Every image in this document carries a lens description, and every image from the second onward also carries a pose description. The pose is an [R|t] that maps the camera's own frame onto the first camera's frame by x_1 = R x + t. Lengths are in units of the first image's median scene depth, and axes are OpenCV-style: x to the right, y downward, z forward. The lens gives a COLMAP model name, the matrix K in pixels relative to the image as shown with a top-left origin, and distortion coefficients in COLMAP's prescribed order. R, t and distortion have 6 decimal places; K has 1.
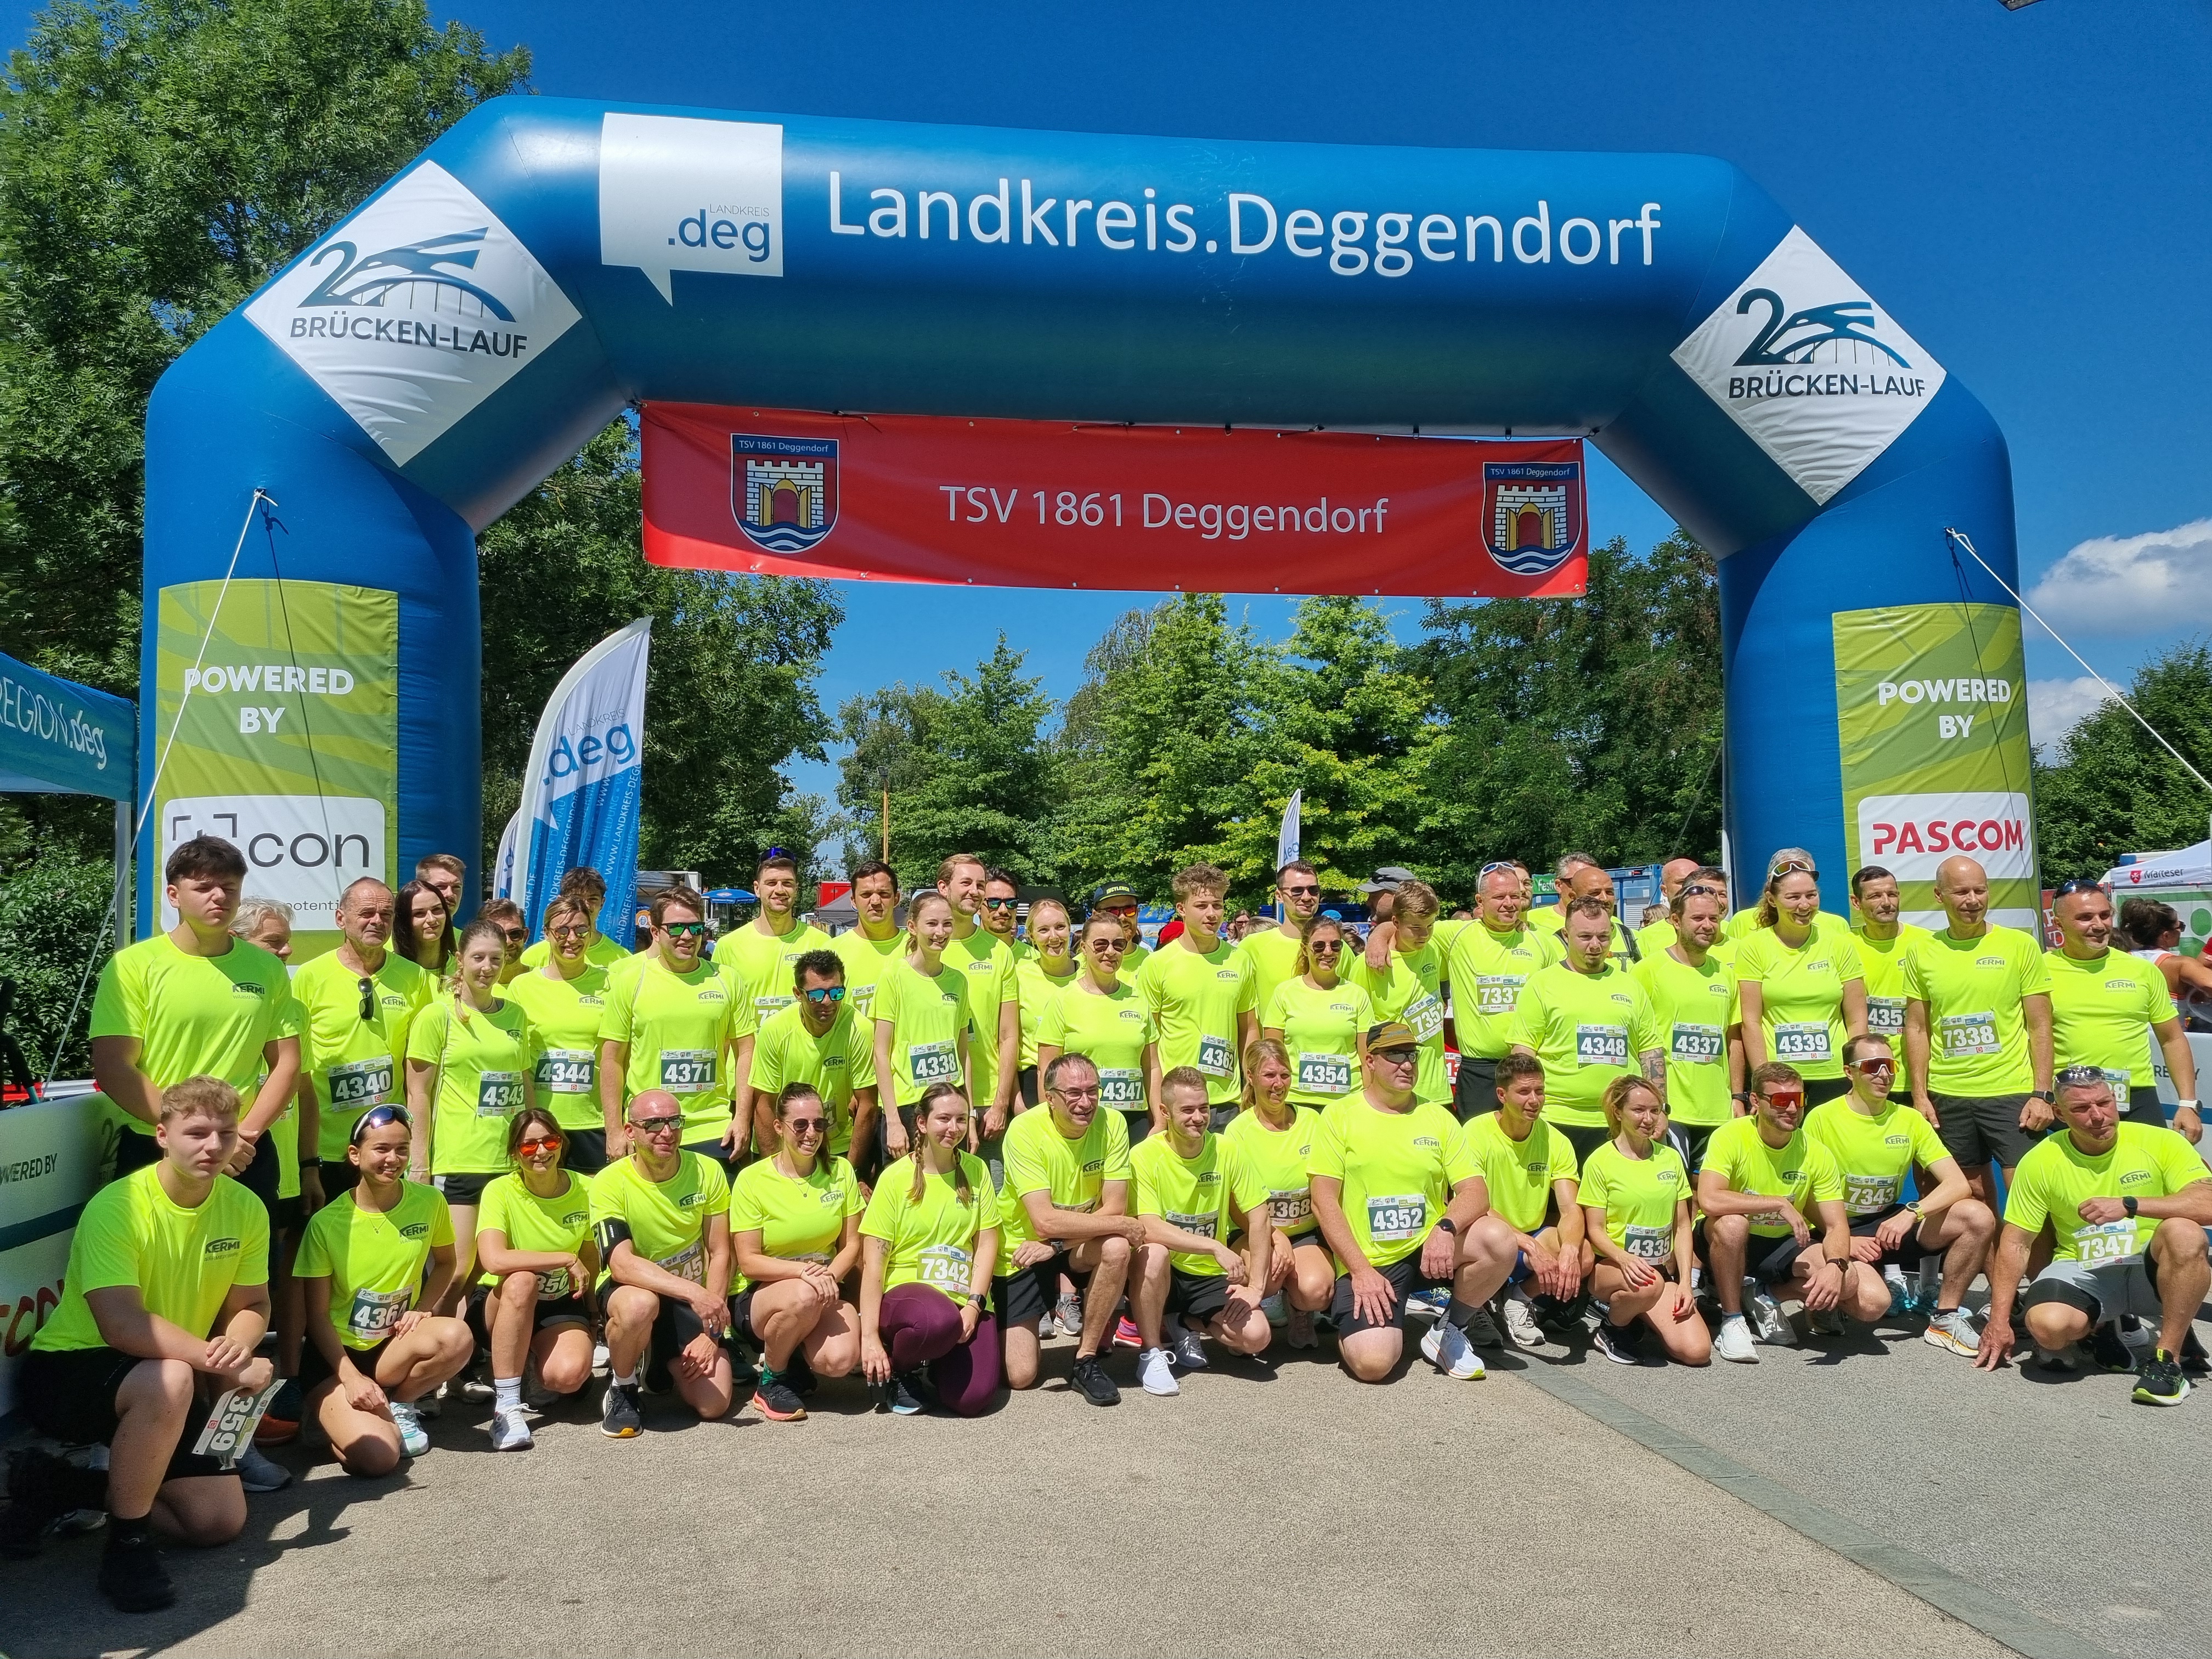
lens RADIAL K [[1691.1, 0, 1085.5], [0, 1691.1, 820.7], [0, 0, 1]] dist [0.043111, -0.018651]
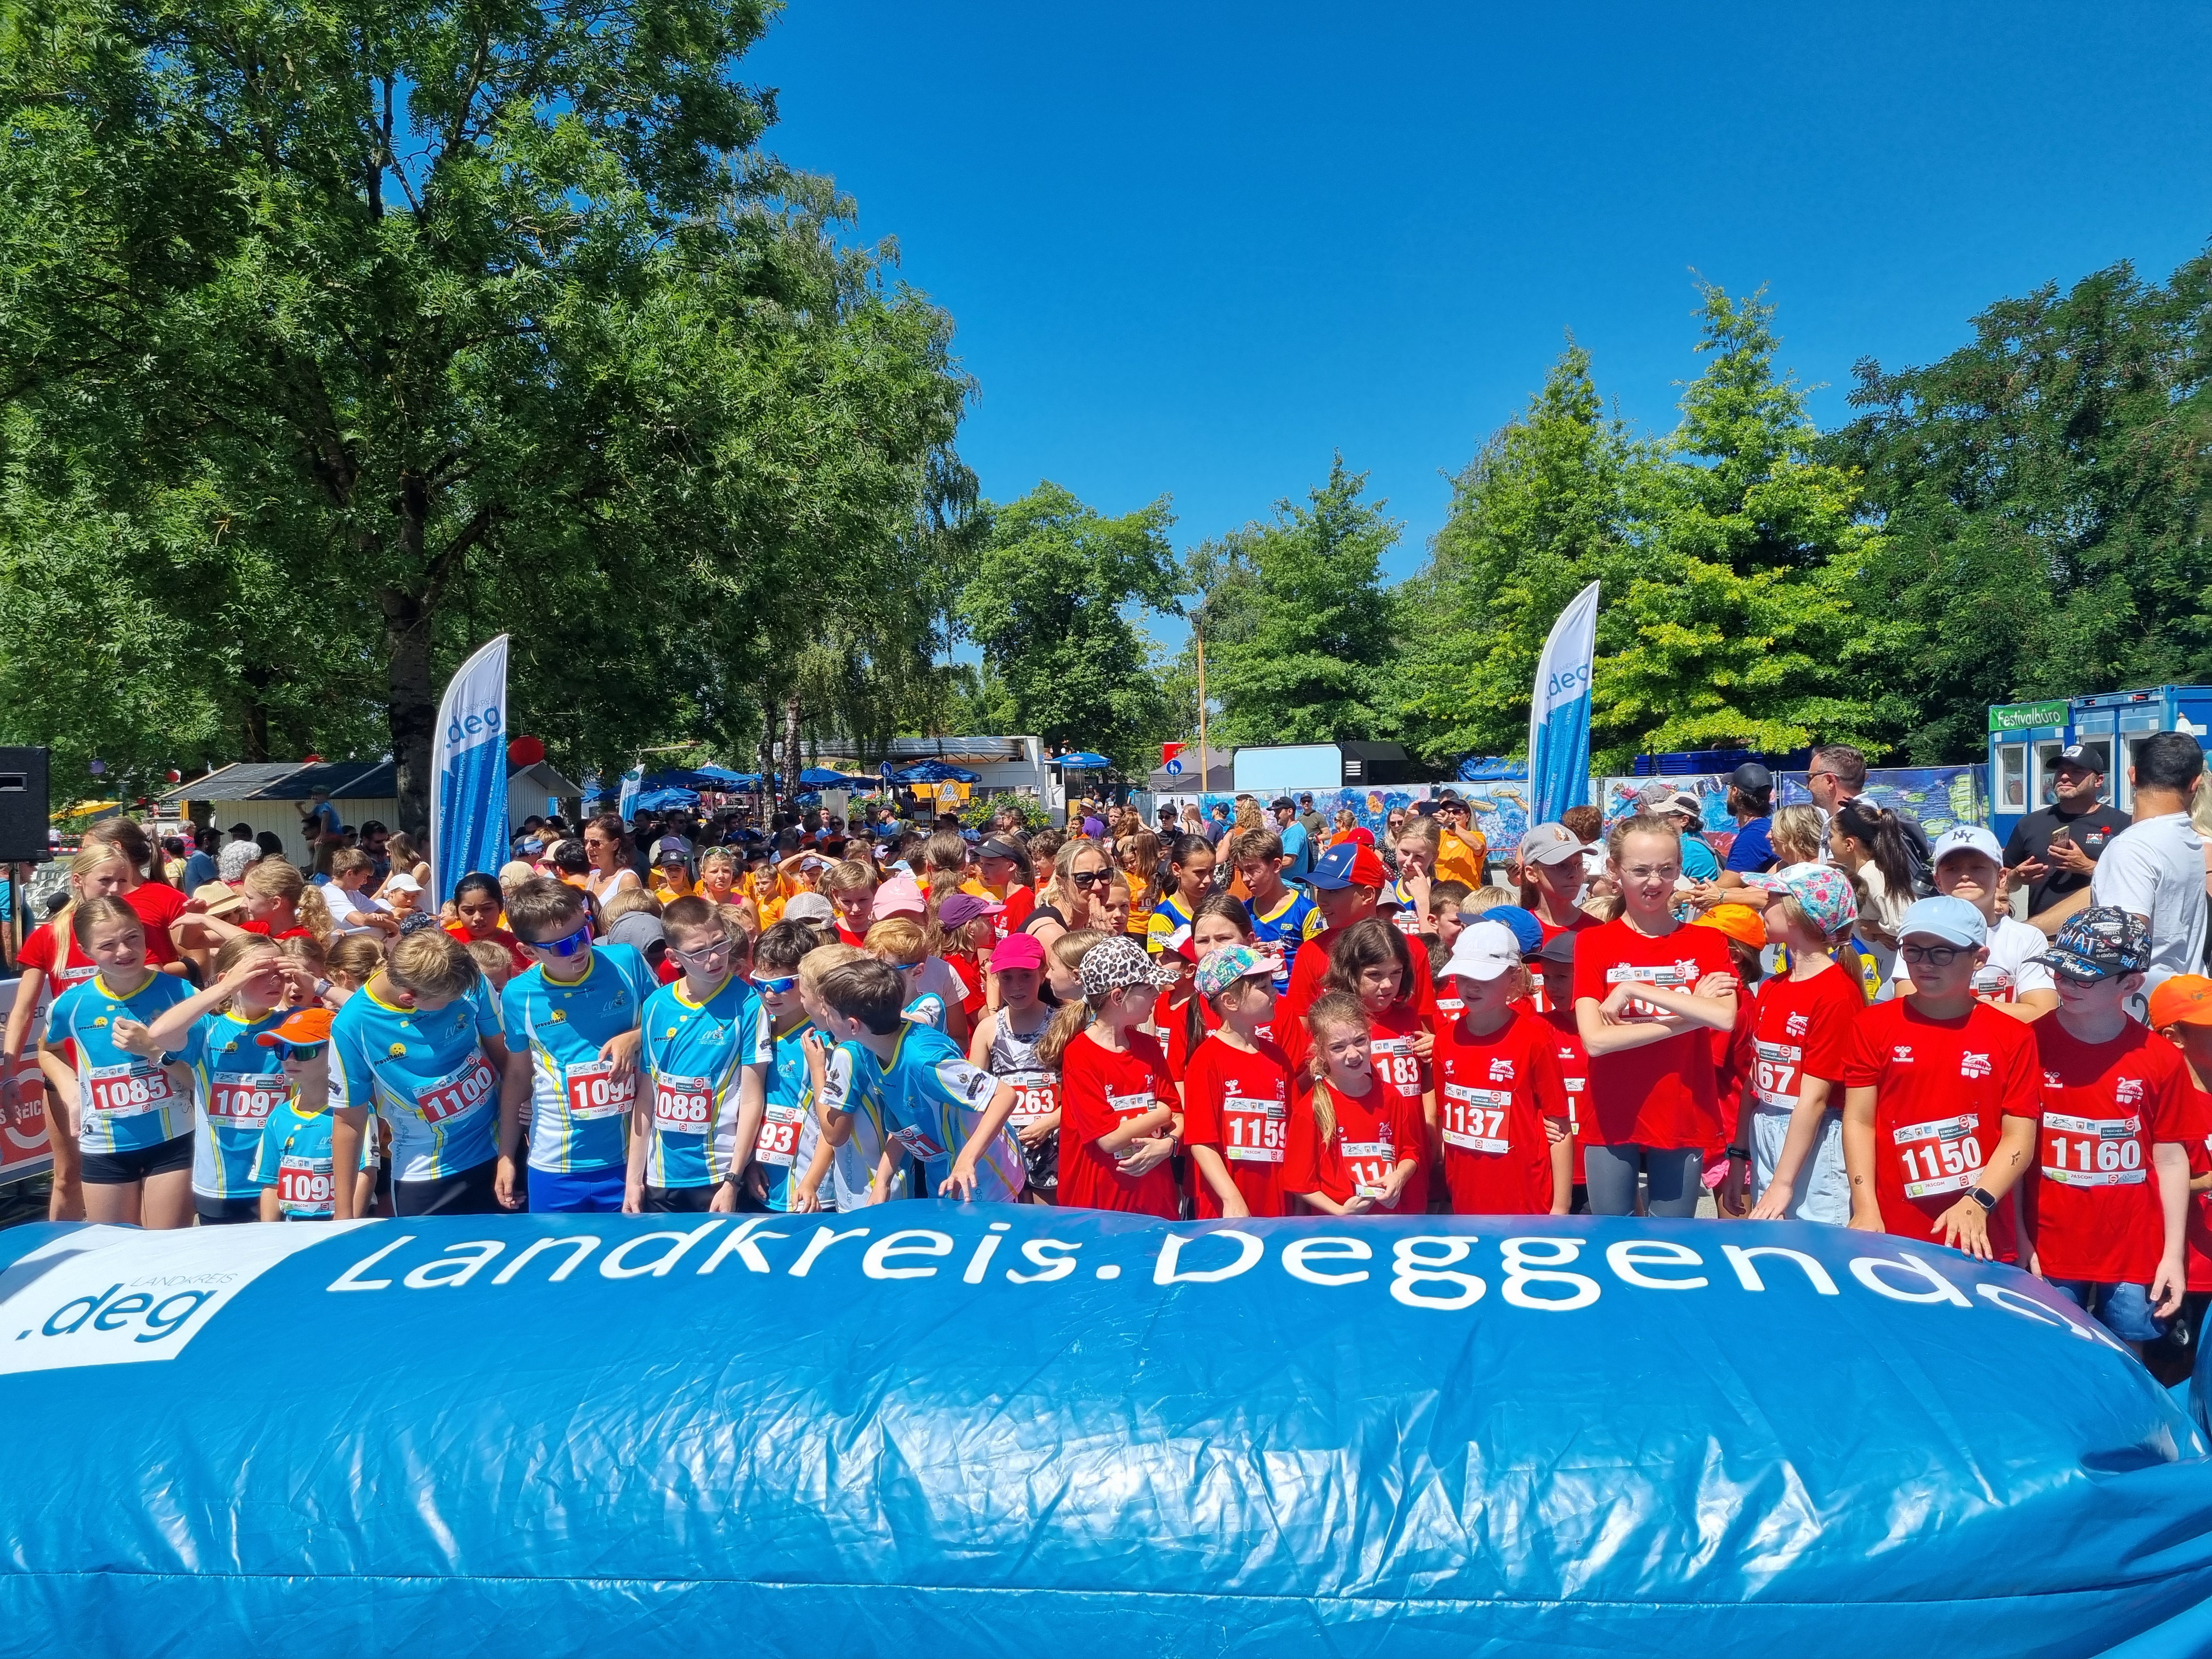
lens RADIAL K [[1691.1, 0, 1111.9], [0, 1691.1, 833.7], [0, 0, 1]] dist [0.043111, -0.018651]
pose [[0.974441, -0.018543, -0.223876, 0.036839], [0.039183, 0.995340, 0.088109, 0.004328], [0.221199, -0.094629, 0.970627, 0.120695]]
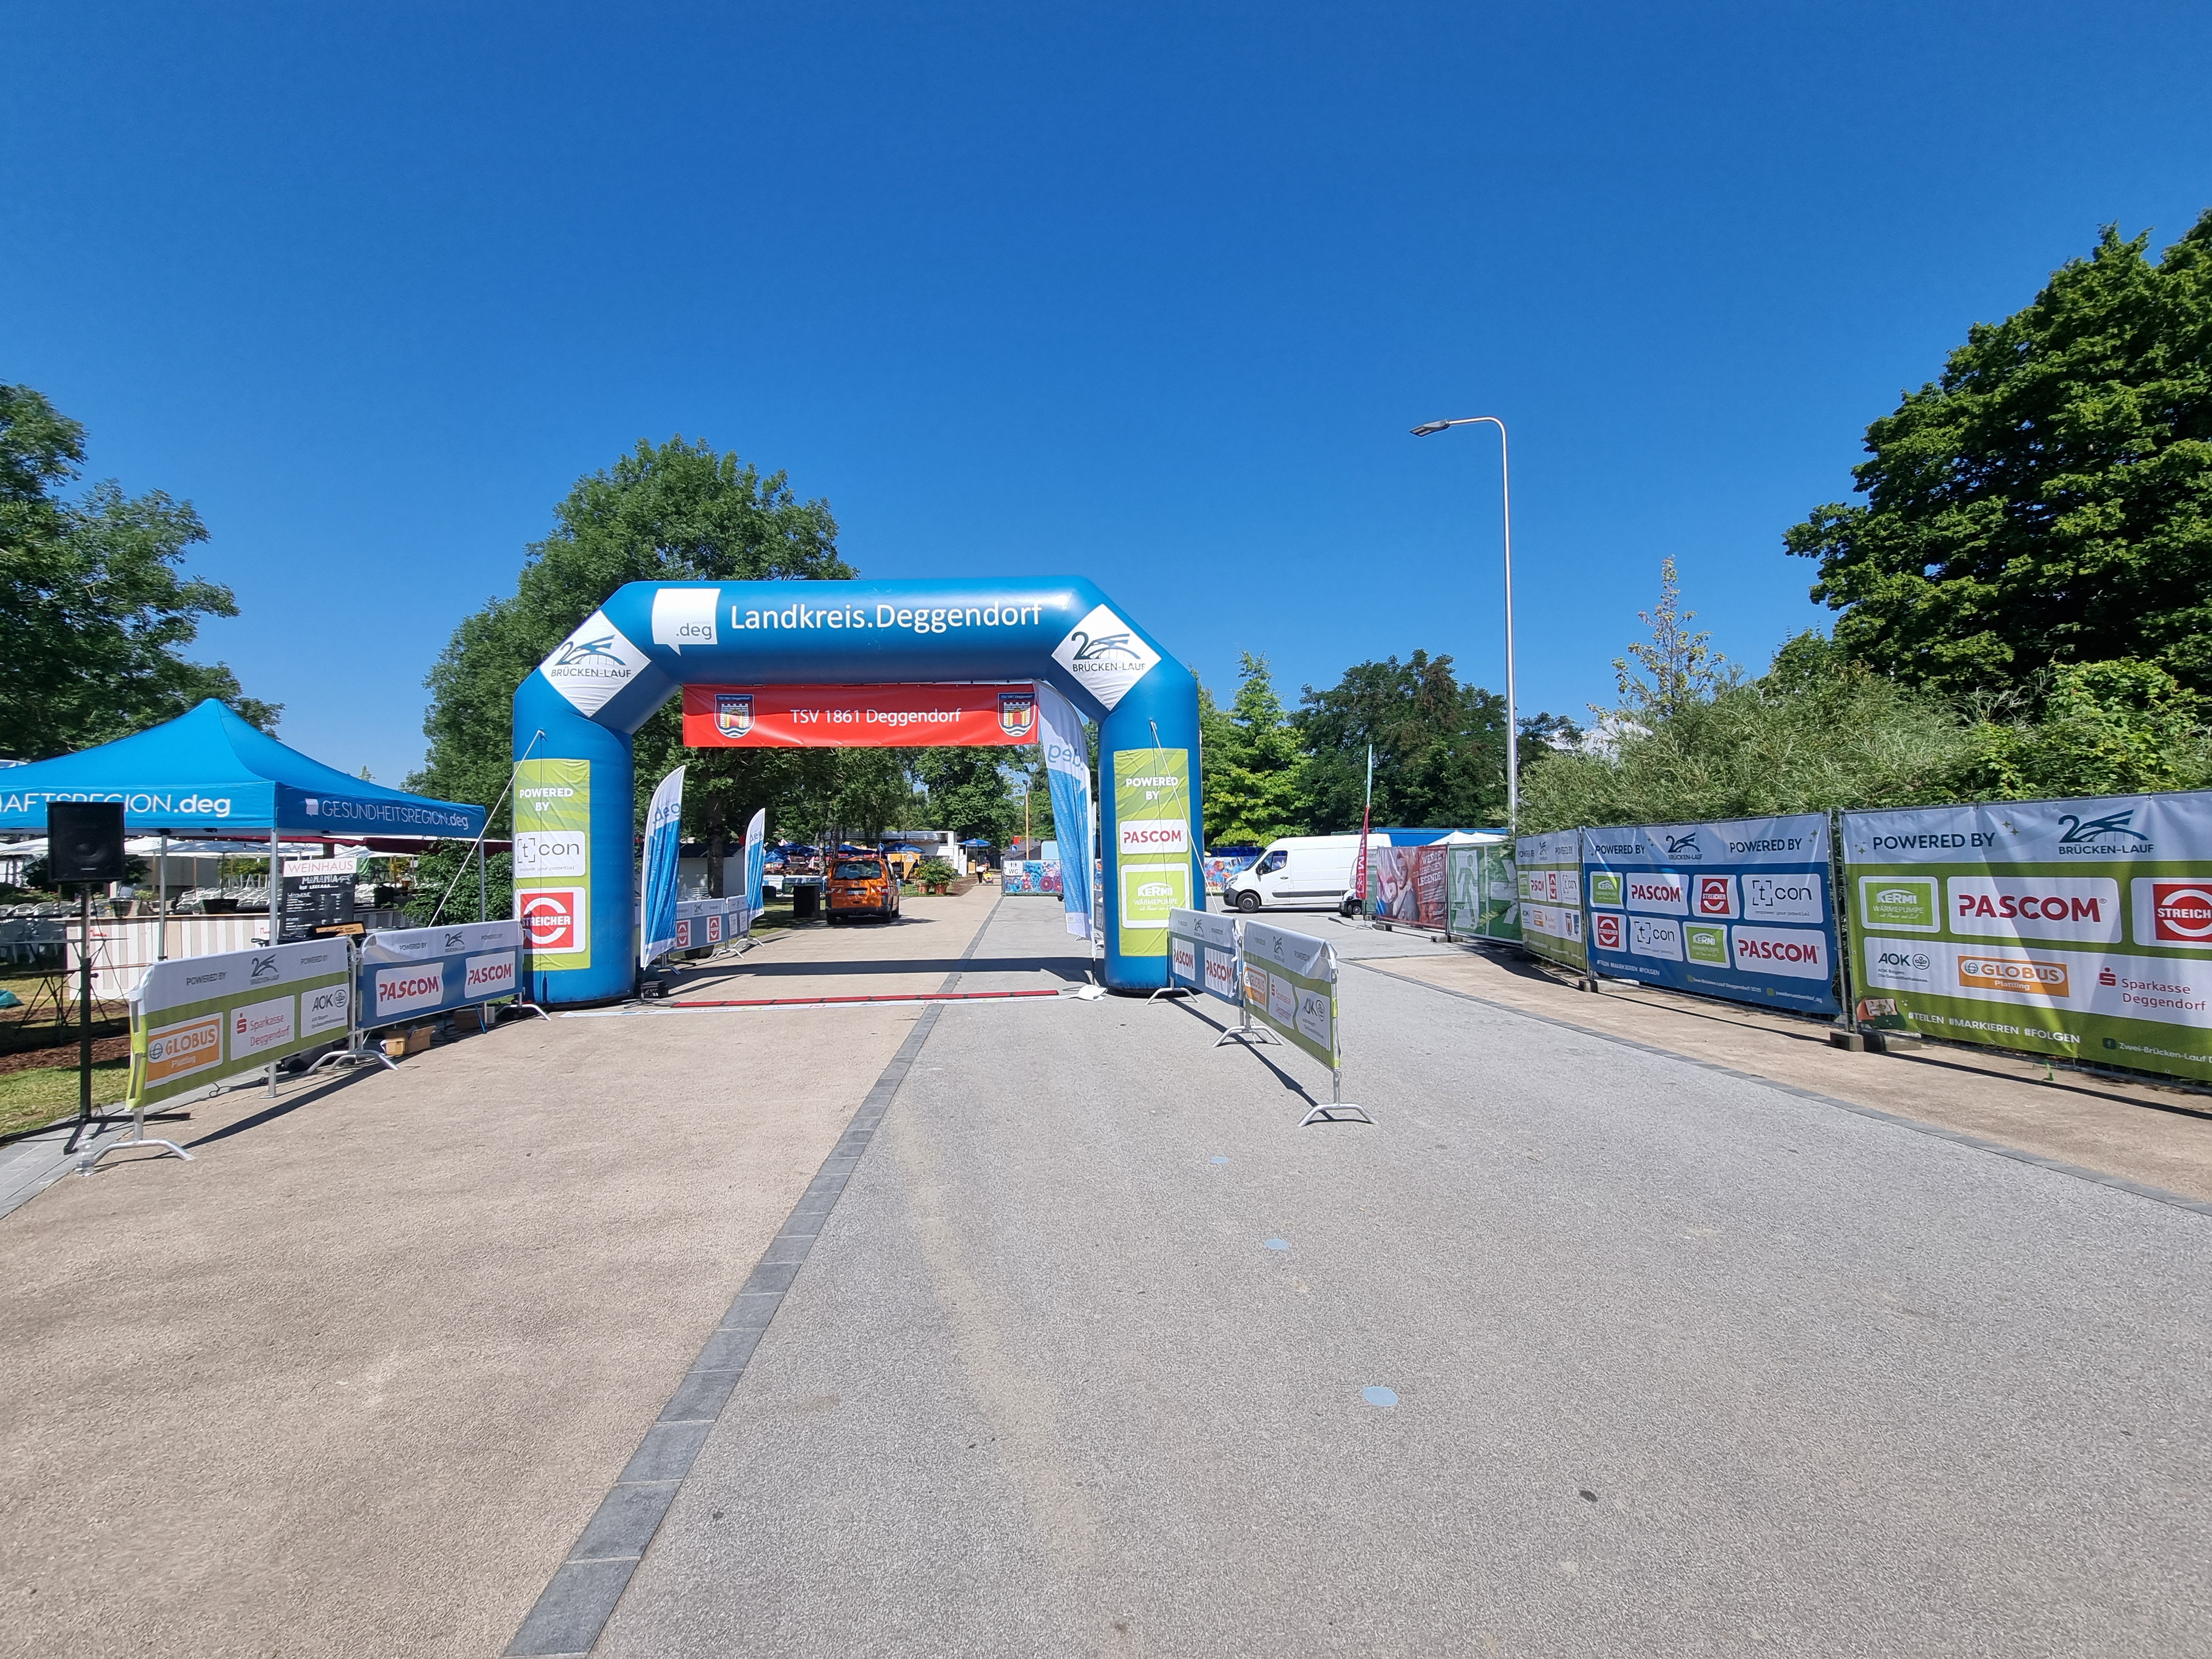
lens RADIAL K [[897.1, 0, 1103.7], [0, 897.1, 839.5], [0, 0, 1]] dist [-0.023458, -0.000118]
pose [[0.994764, -0.009160, -0.101783, 0.083416], [0.013777, 0.998903, 0.044752, -0.007193], [0.101262, -0.045920, 0.993799, -0.058237]]
